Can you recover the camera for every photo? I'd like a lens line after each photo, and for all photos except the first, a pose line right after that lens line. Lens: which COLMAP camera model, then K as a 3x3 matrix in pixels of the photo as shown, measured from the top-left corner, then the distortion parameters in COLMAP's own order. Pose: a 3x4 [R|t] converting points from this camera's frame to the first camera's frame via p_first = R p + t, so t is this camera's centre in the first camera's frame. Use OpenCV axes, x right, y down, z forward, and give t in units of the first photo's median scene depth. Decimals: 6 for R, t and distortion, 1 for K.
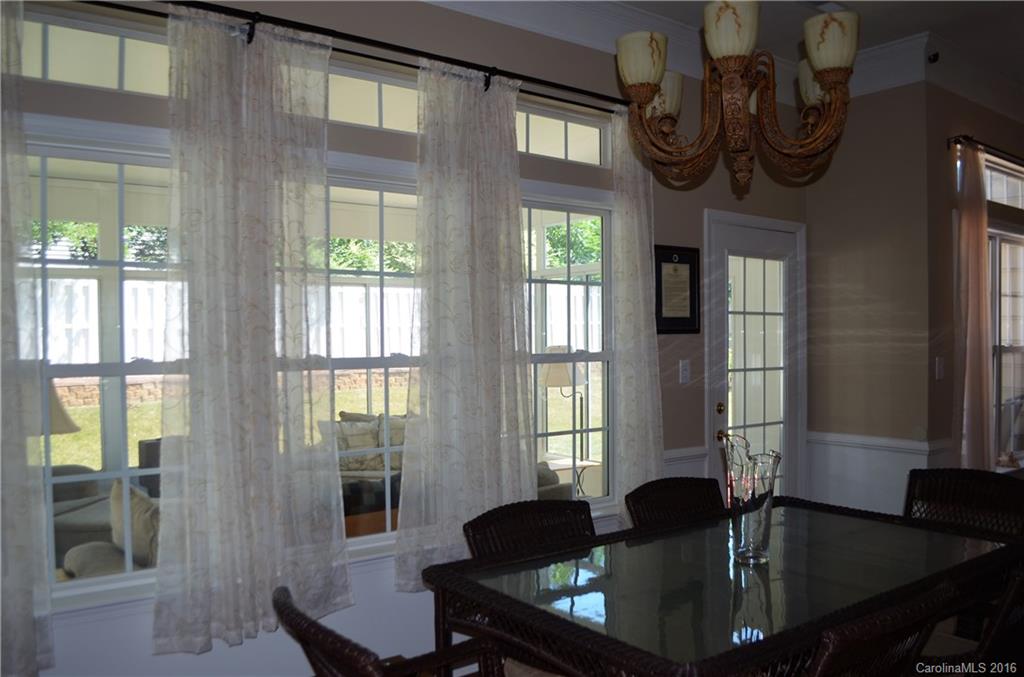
lens RADIAL K [[818.0, 0, 516.1], [0, 818.0, 353.0], [0, 0, 1]] dist [-0.052945, 0.000777]
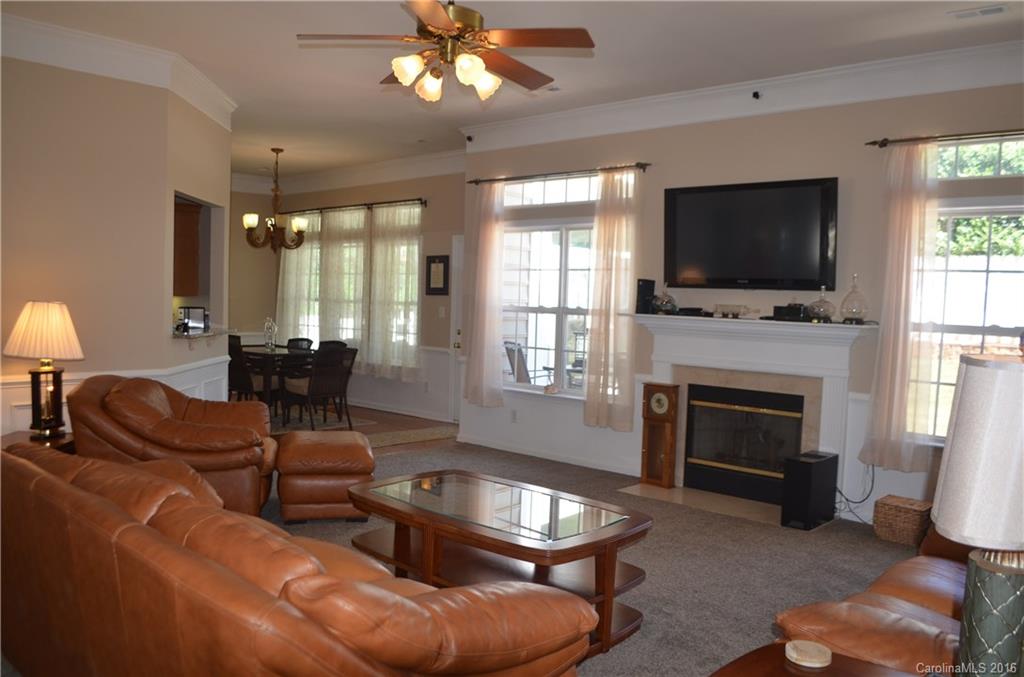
lens RADIAL K [[882.3, 0, 512.0], [0, 882.3, 338.5], [0, 0, 1]] dist [-0.046792, -0.001388]
pose [[0.143234, 0.054375, -0.988194, 2.641757], [-0.049366, 0.997639, 0.047739, -0.030767], [0.988457, 0.041945, 0.145580, 0.875905]]
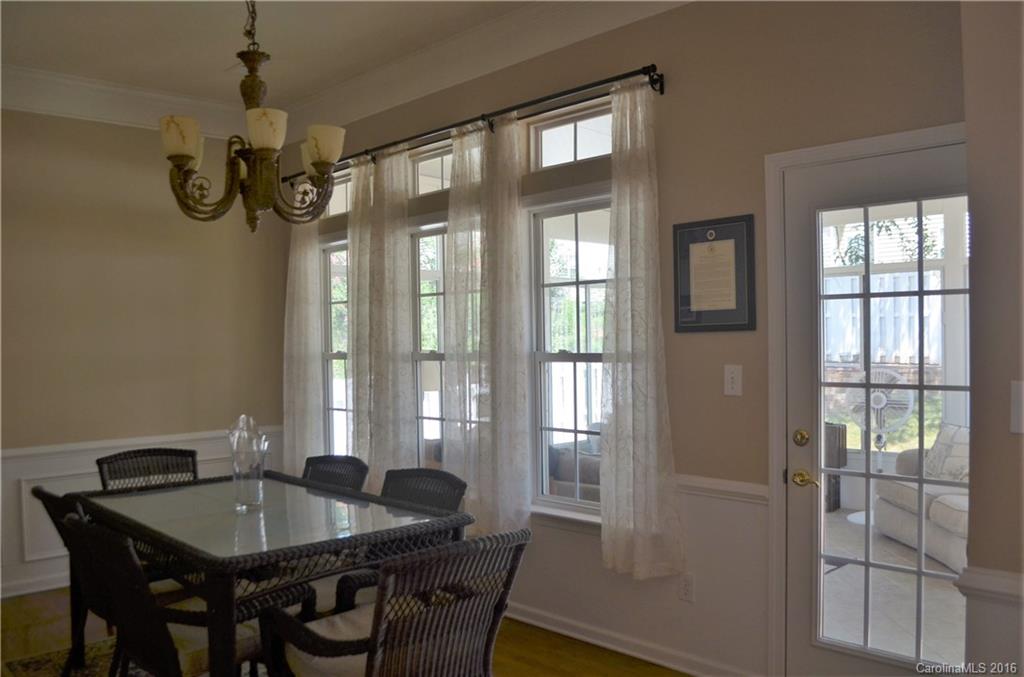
lens RADIAL K [[818.0, 0, 516.1], [0, 818.0, 353.0], [0, 0, 1]] dist [-0.052945, 0.000777]
pose [[0.141037, 0.014903, -0.989892, 0.958967], [-0.007914, 0.999872, 0.013926, -0.012395], [0.989973, 0.005870, 0.141137, 0.717164]]
